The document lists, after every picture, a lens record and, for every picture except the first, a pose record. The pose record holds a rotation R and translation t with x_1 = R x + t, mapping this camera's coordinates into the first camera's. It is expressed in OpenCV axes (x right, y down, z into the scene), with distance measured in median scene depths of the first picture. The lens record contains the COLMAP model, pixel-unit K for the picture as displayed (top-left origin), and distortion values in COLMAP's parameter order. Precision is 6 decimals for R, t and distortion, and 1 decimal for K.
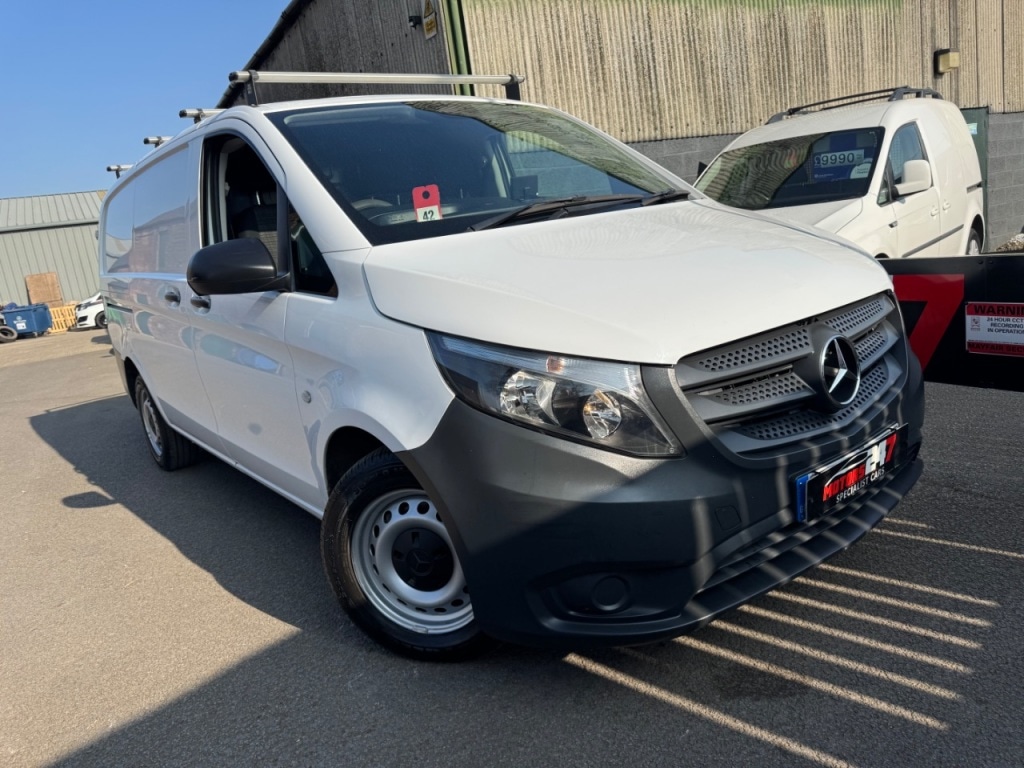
lens RADIAL K [[732.1, 0, 504.5], [0, 732.1, 380.9], [0, 0, 1]] dist [0.004268, -0.016198]
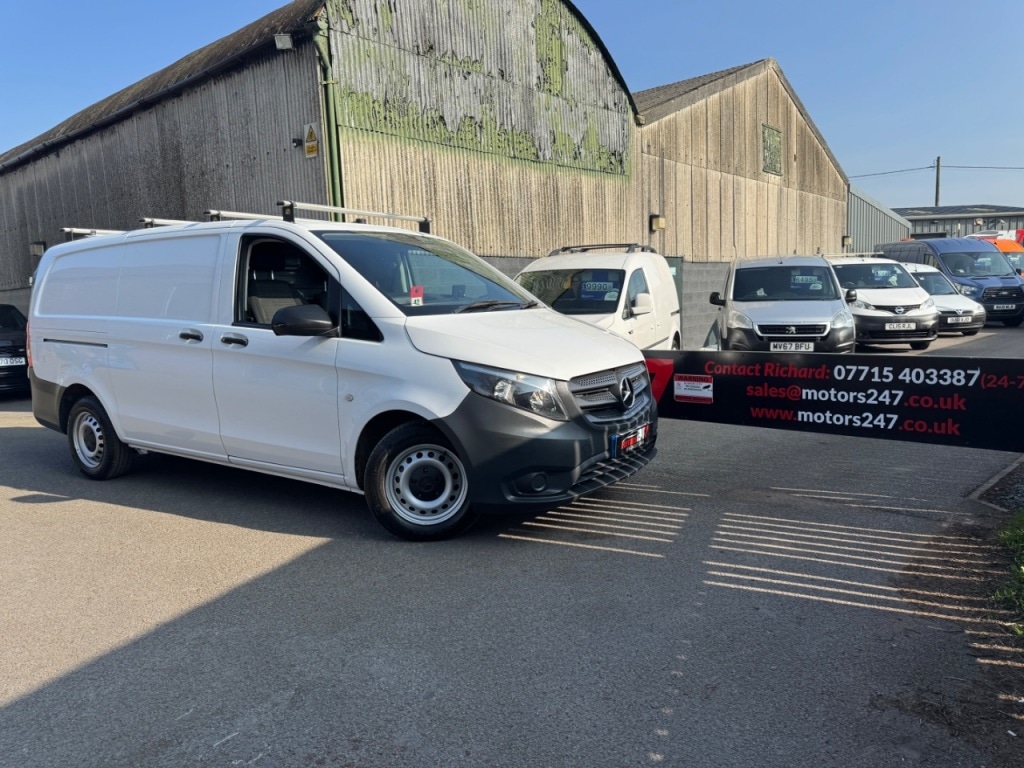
lens RADIAL K [[726.9, 0, 510.2], [0, 726.9, 378.1], [0, 0, 1]] dist [0.054000, -0.071563]
pose [[0.937565, 0.065952, 0.341500, -0.419394], [-0.023832, 0.991731, -0.126098, 0.153395], [-0.346993, 0.110086, 0.931384, -0.620728]]
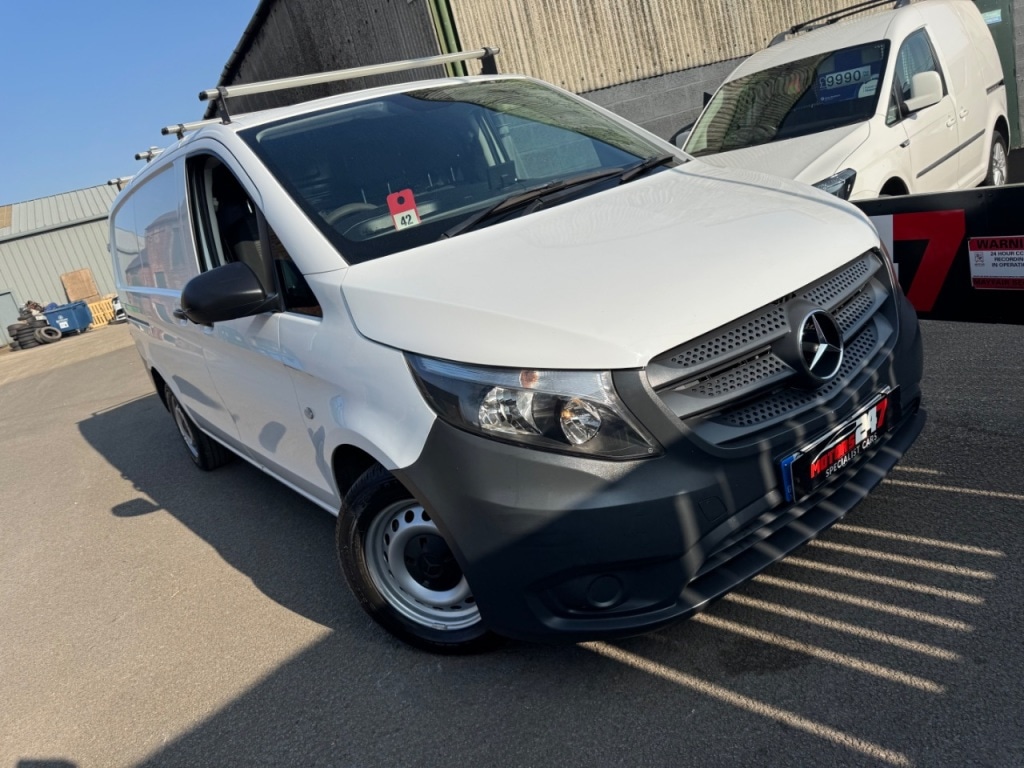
lens RADIAL K [[731.6, 0, 507.3], [0, 731.6, 380.0], [0, 0, 1]] dist [0.005990, -0.018914]
pose [[0.993046, -0.104572, -0.054081, 0.056582], [0.108372, 0.991434, 0.072900, -0.057750], [0.045995, -0.078253, 0.995872, -0.009295]]
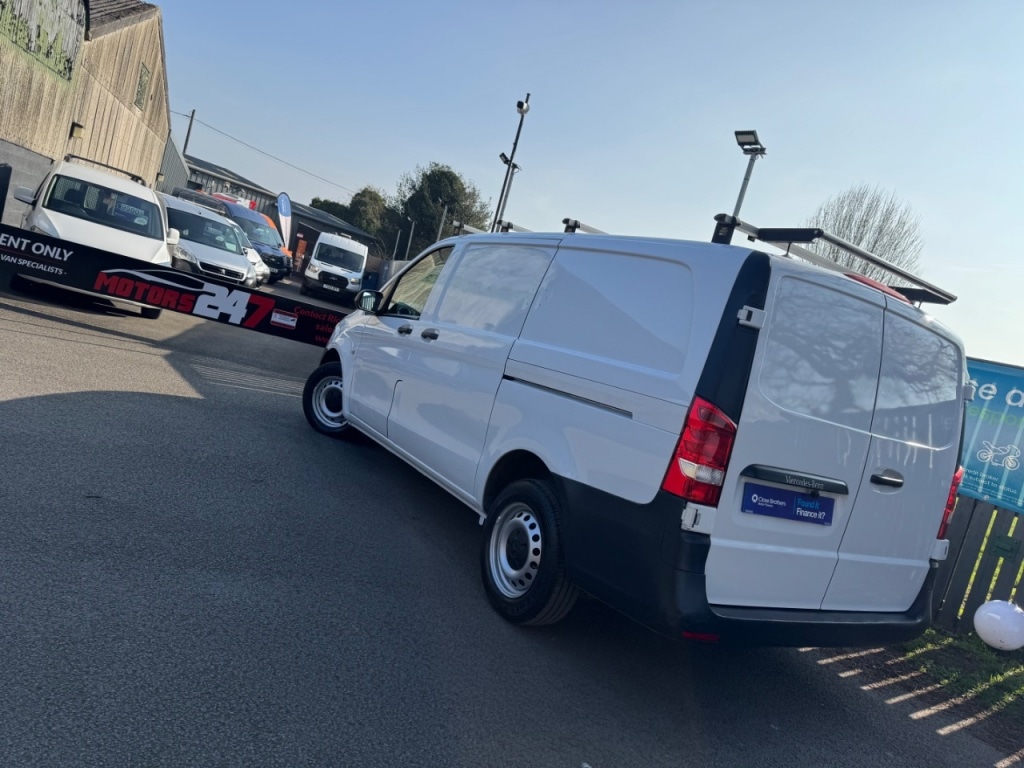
lens RADIAL K [[720.1, 0, 542.0], [0, 720.1, 394.0], [0, 0, 1]] dist [-0.004389, -0.011153]
pose [[0.105399, 0.072098, 0.991813, -2.460271], [-0.094980, 0.993538, -0.062130, 0.365468], [-0.989884, -0.087654, 0.111566, -0.602057]]
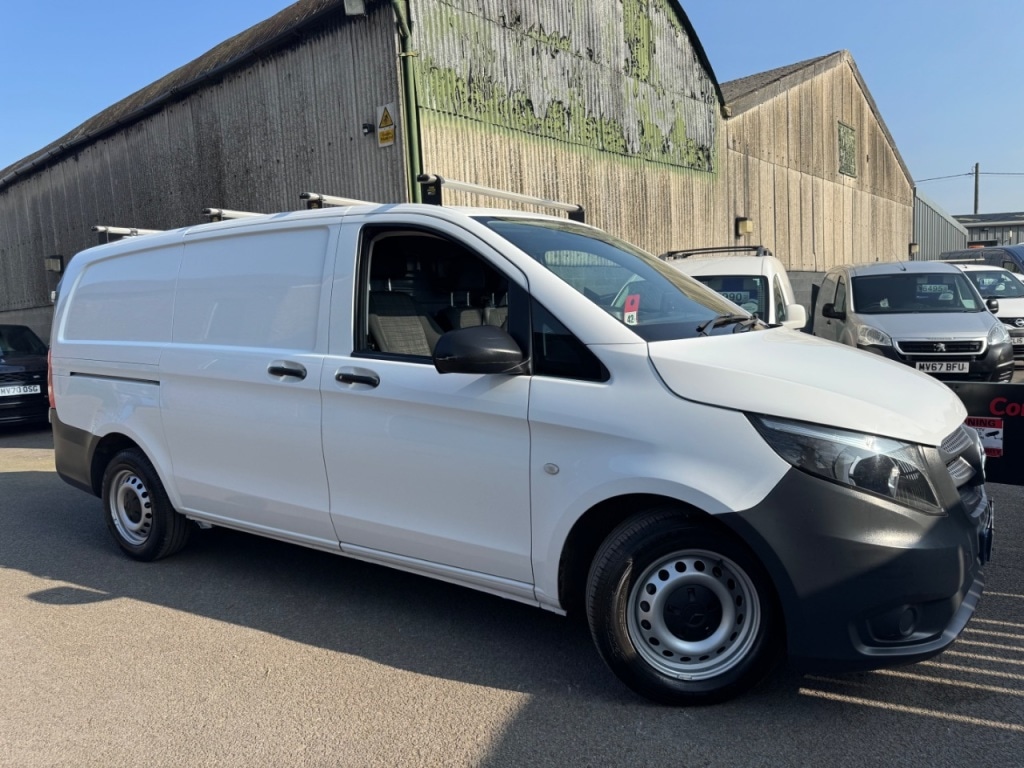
lens RADIAL K [[725.7, 0, 511.2], [0, 725.7, 381.8], [0, 0, 1]] dist [0.030072, -0.031570]
pose [[0.940664, 0.063191, 0.333404, -0.586852], [-0.016718, 0.989946, -0.140457, 0.037068], [-0.338927, 0.126549, 0.932263, -0.018039]]
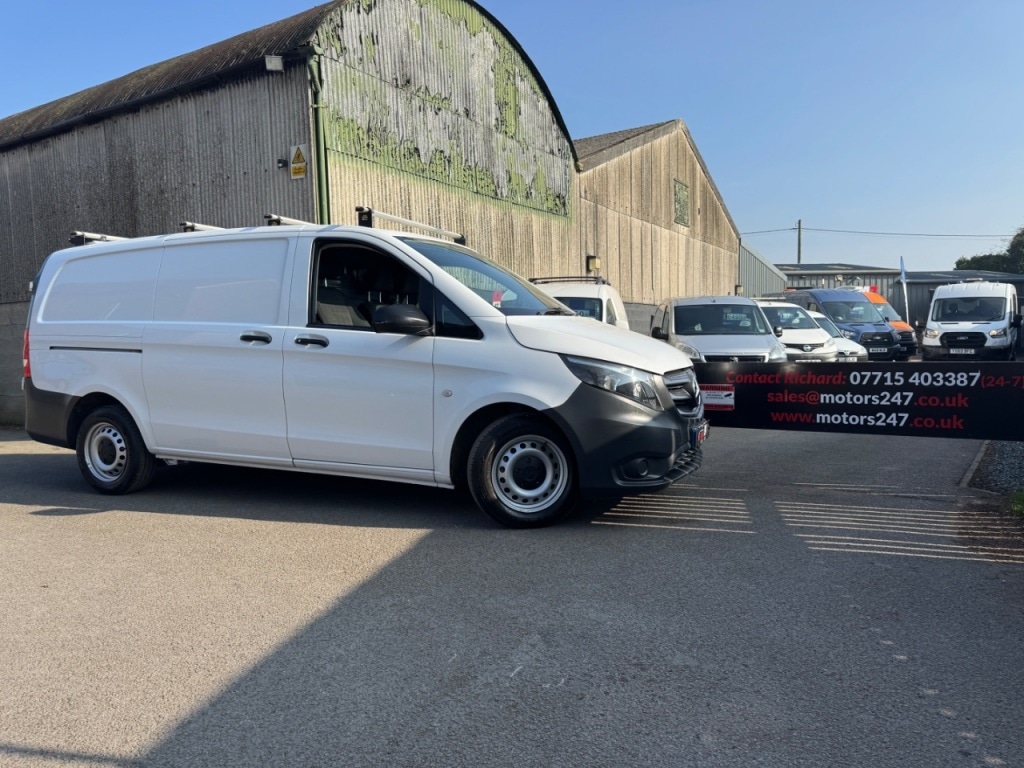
lens RADIAL K [[724.9, 0, 510.4], [0, 724.9, 389.4], [0, 0, 1]] dist [0.061999, -0.079887]
pose [[0.867452, 0.086926, 0.489868, -0.839965], [0.001628, 0.984117, -0.177512, 0.274064], [-0.497518, 0.154781, 0.853533, -0.499863]]
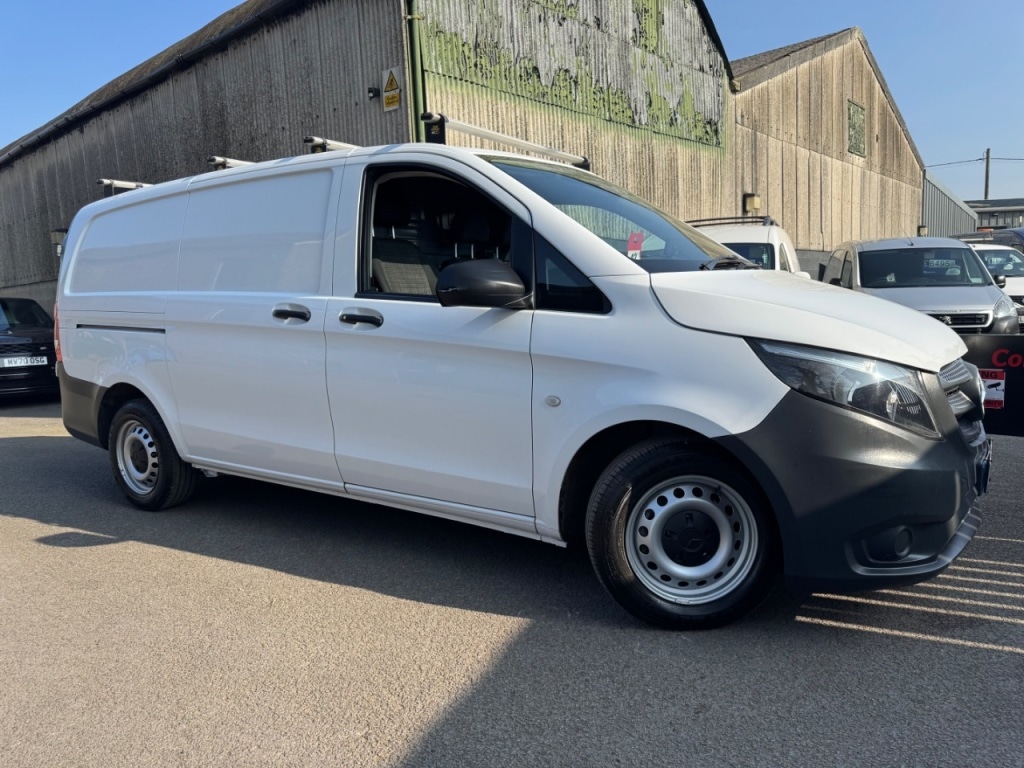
lens RADIAL K [[728.1, 0, 513.9], [0, 728.1, 384.3], [0, 0, 1]] dist [0.020490, -0.021863]
pose [[0.941653, 0.062650, 0.330703, -0.580917], [-0.023482, 0.992358, -0.121136, 0.109568], [-0.335765, 0.106303, 0.935928, -0.019058]]
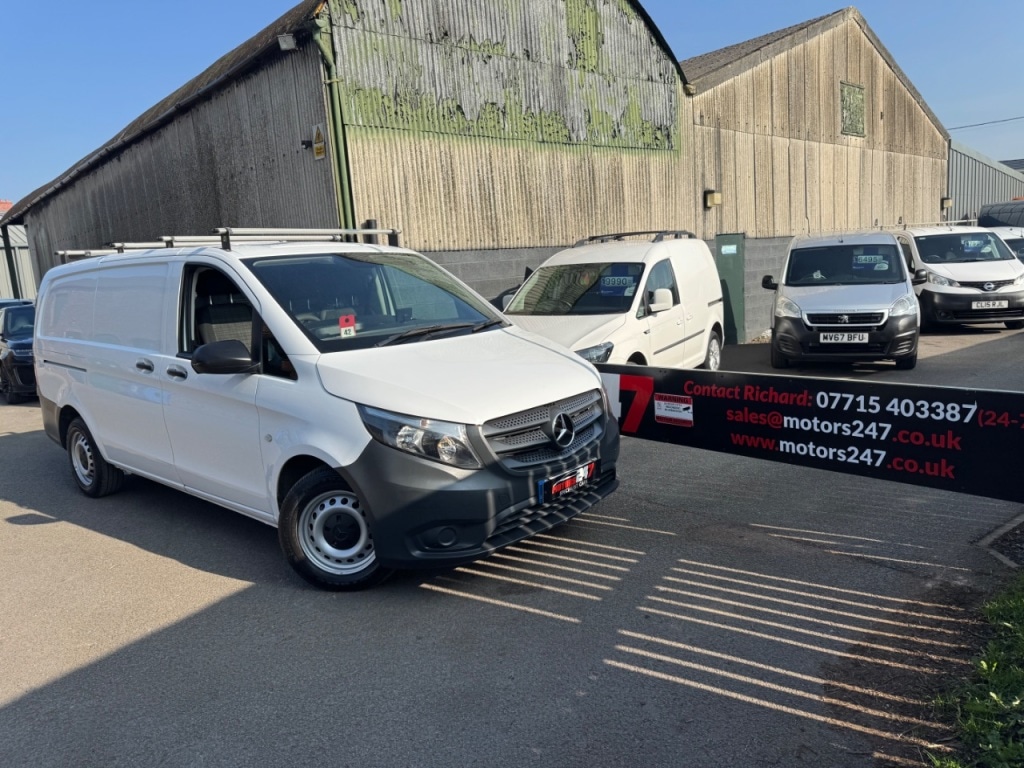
lens RADIAL K [[726.9, 0, 510.2], [0, 726.9, 378.1], [0, 0, 1]] dist [0.054000, -0.071563]
pose [[0.975681, 0.041368, 0.215258, -0.081494], [-0.024399, 0.996424, -0.080900, 0.005974], [-0.217835, 0.073680, 0.973200, -0.623342]]
